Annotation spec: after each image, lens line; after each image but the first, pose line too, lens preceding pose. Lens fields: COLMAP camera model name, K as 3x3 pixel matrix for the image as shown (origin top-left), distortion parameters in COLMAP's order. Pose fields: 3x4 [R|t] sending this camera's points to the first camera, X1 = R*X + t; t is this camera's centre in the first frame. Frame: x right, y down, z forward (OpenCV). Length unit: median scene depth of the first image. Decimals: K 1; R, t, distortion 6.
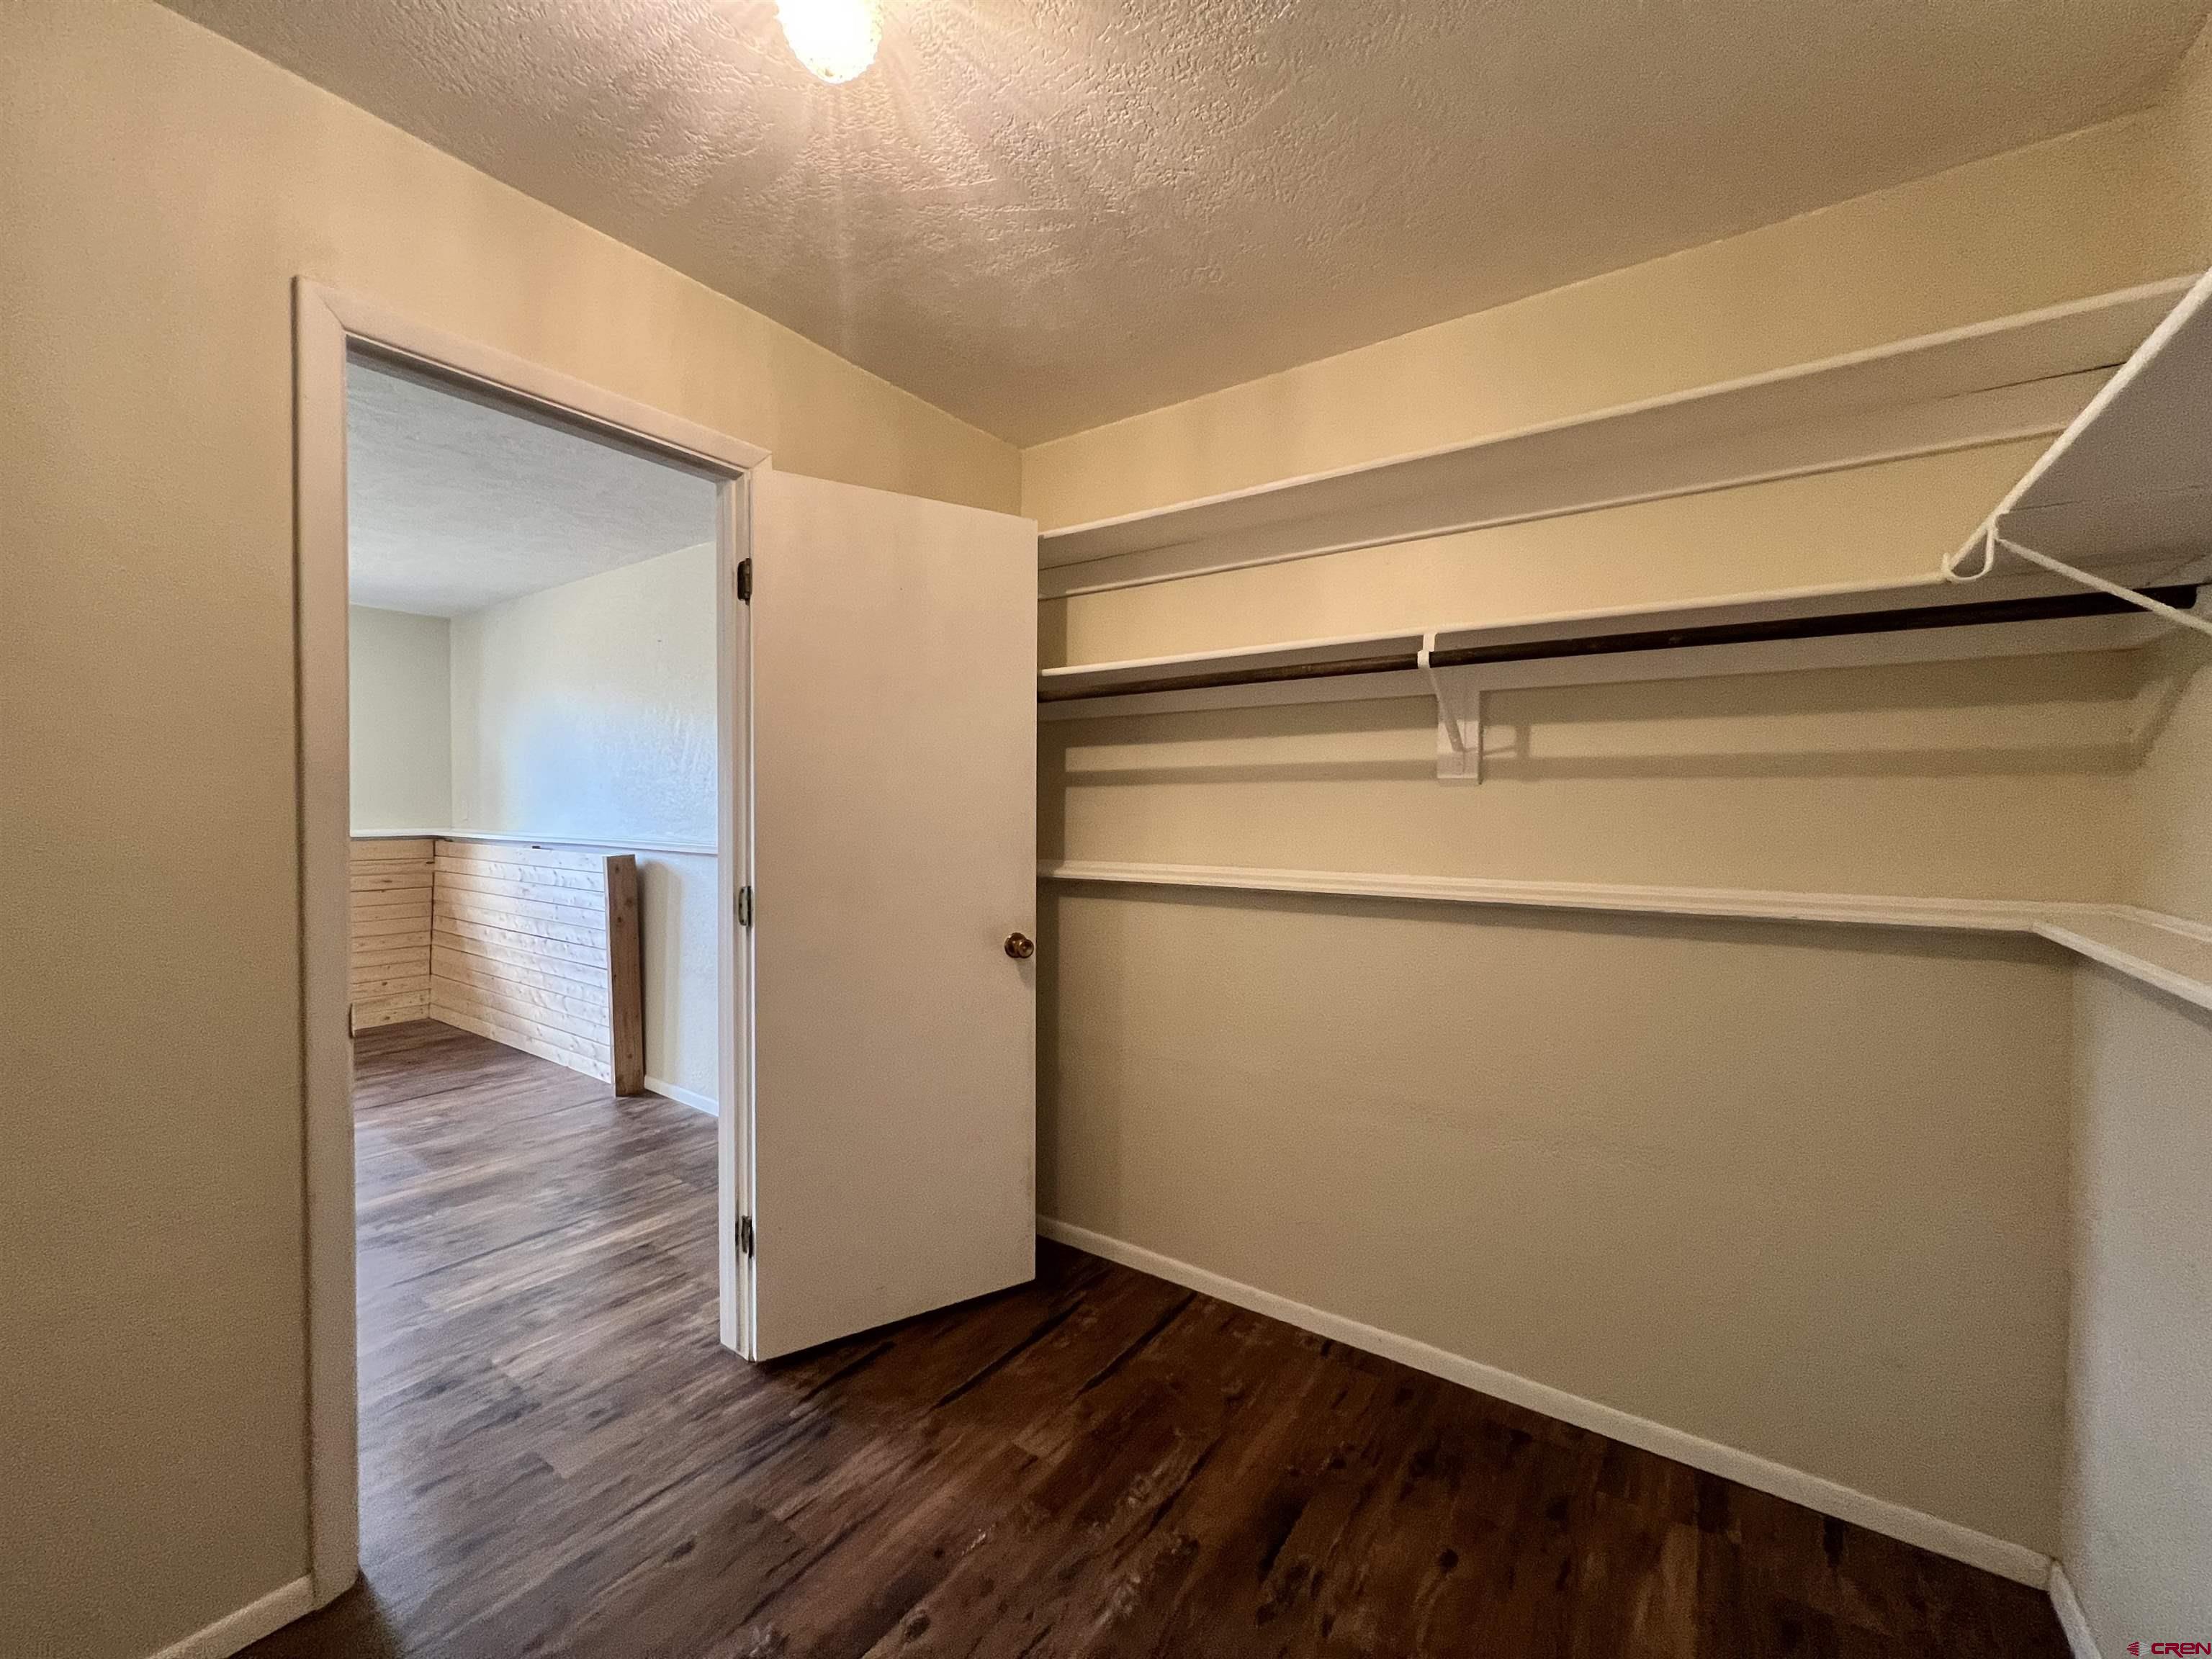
lens RADIAL K [[883.7, 0, 1103.2], [0, 883.7, 824.1], [0, 0, 1]] dist [-0.002182, -0.000270]
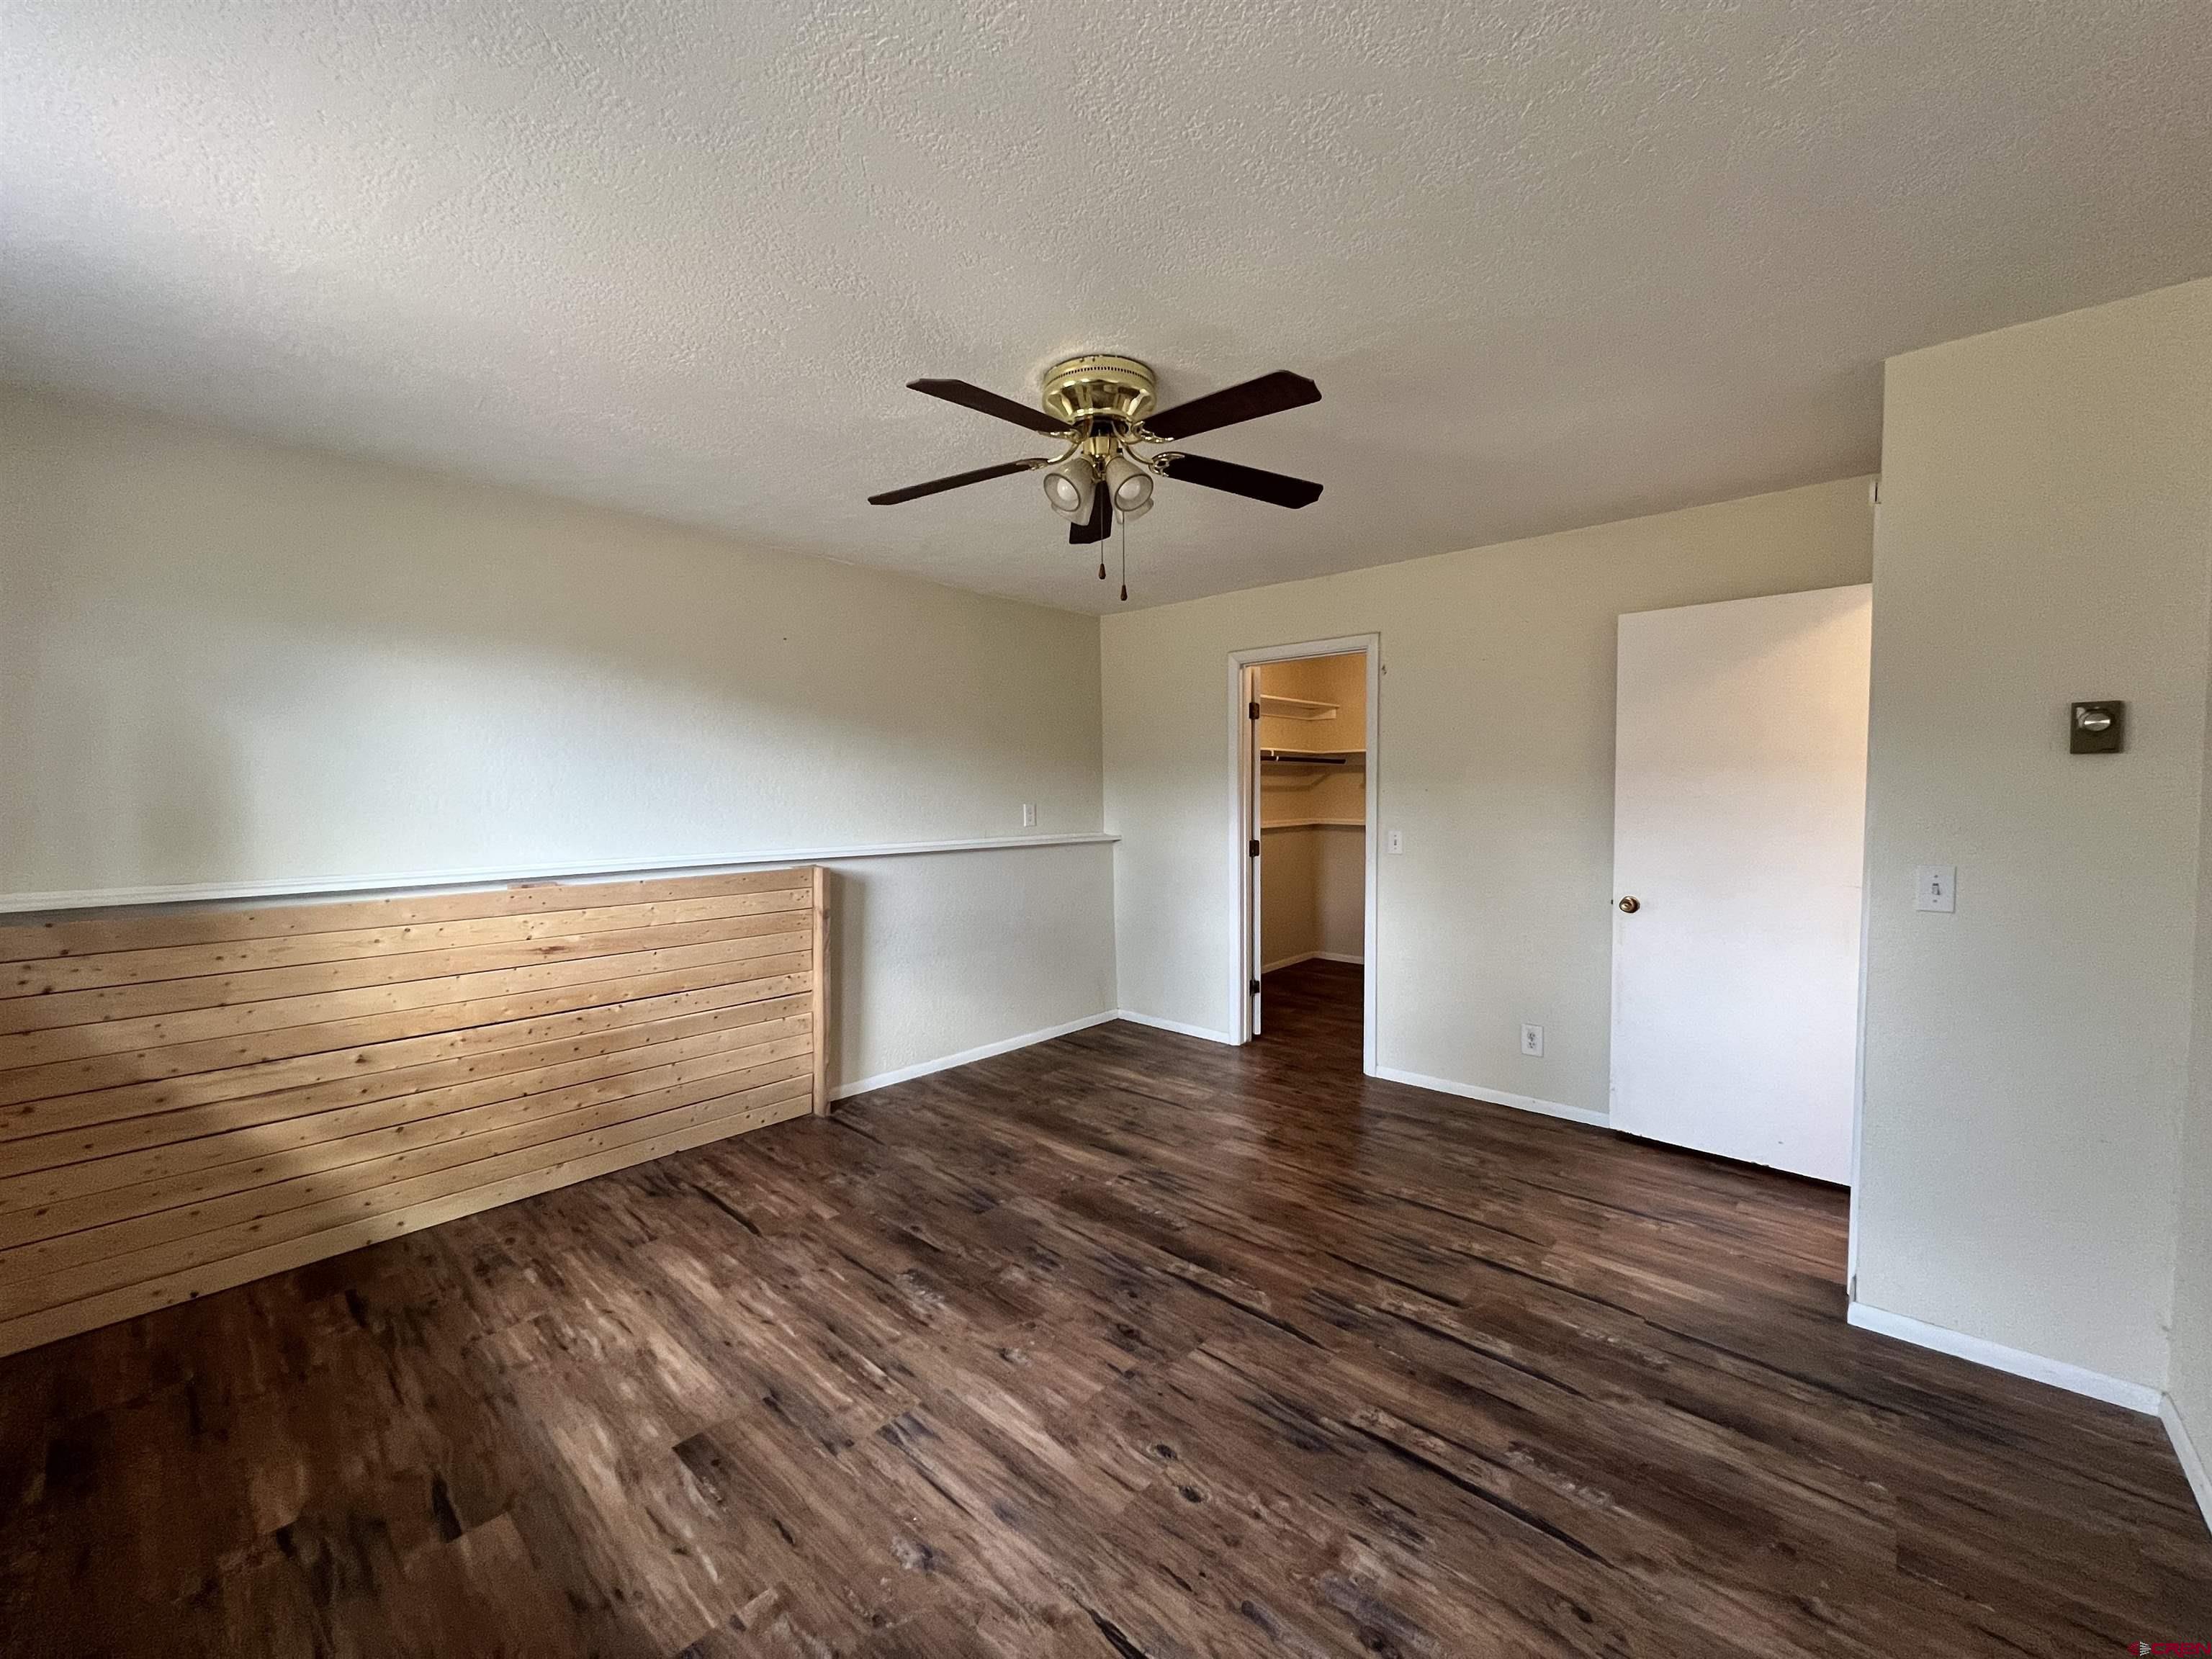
lens RADIAL K [[883.7, 0, 1103.2], [0, 883.7, 824.1], [0, 0, 1]] dist [-0.002182, -0.000270]
pose [[0.116226, -0.043286, 0.992279, -1.447161], [0.024281, 0.998875, 0.040730, -0.041977], [-0.992926, 0.019360, 0.117146, 0.574722]]
